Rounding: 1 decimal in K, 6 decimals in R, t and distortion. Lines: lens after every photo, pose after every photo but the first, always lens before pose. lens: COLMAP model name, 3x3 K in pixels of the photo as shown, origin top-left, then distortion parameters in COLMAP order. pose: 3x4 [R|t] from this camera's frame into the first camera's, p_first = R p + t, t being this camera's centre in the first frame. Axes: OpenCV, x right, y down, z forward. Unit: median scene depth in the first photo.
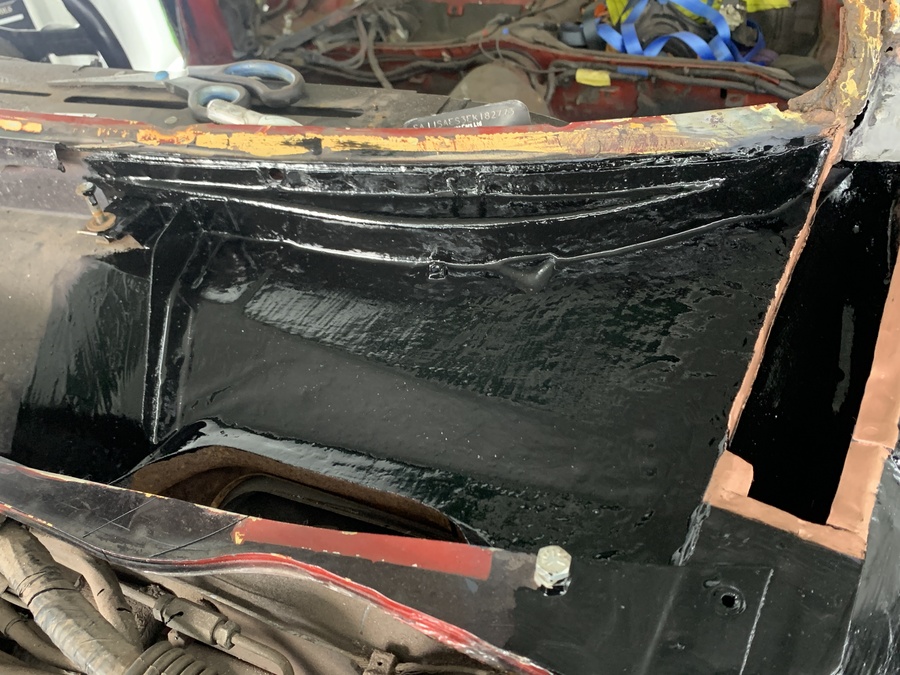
lens RADIAL K [[873.7, 0, 449.0], [0, 873.7, 339.7], [0, 0, 1]] dist [0.038366, 0.000000]
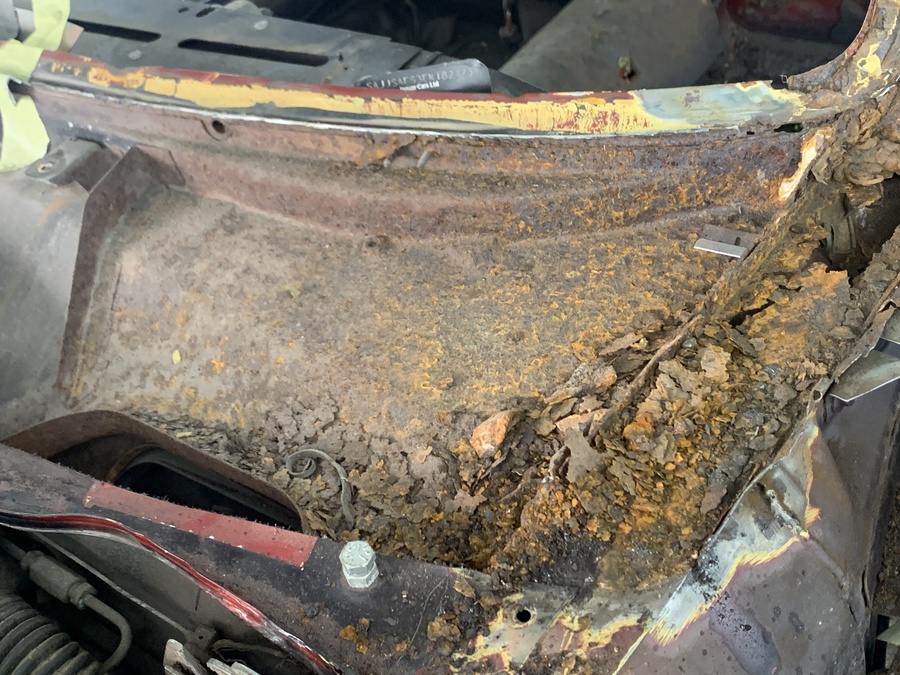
lens RADIAL K [[1215.0, 0, 450.0], [0, 1215.0, 332.3], [0, 0, 1]] dist [0.080839, 0.000000]
pose [[0.980852, 0.087738, -0.173873, 0.299925], [-0.081976, 0.995829, 0.040061, -0.047368], [0.176662, -0.025041, 0.983953, -0.244890]]
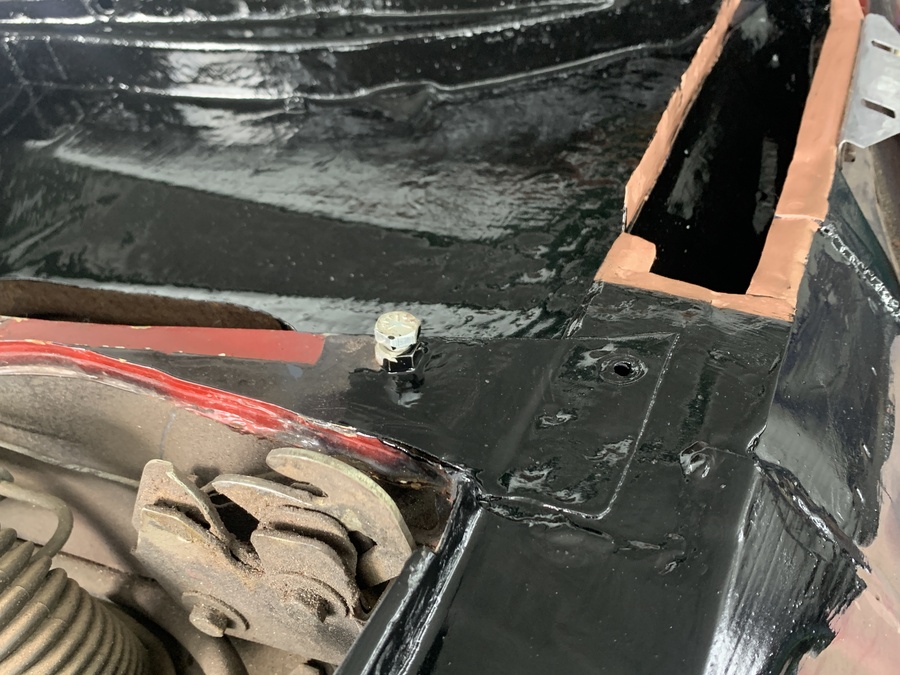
lens RADIAL K [[873.7, 0, 447.1], [0, 873.7, 341.6], [0, 0, 1]] dist [0.038366, 0.000000]
pose [[0.998198, -0.025224, 0.054449, 0.081210], [0.029089, 0.997024, -0.071396, 0.216565], [-0.052486, 0.072851, 0.995961, 0.160635]]
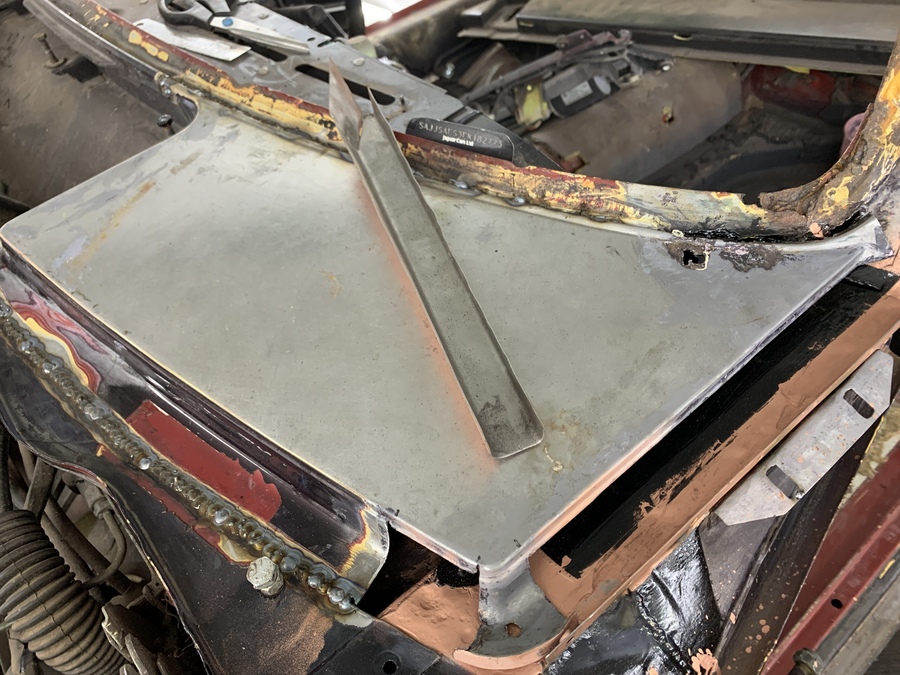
lens RADIAL K [[689.1, 0, 456.9], [0, 689.1, 342.9], [0, 0, 1]] dist [0.017226, 0.007497]
pose [[0.917726, 0.304183, -0.255445, 0.332605], [-0.251110, 0.942567, 0.220252, -0.207498], [0.307771, -0.137986, 0.941402, 0.171135]]
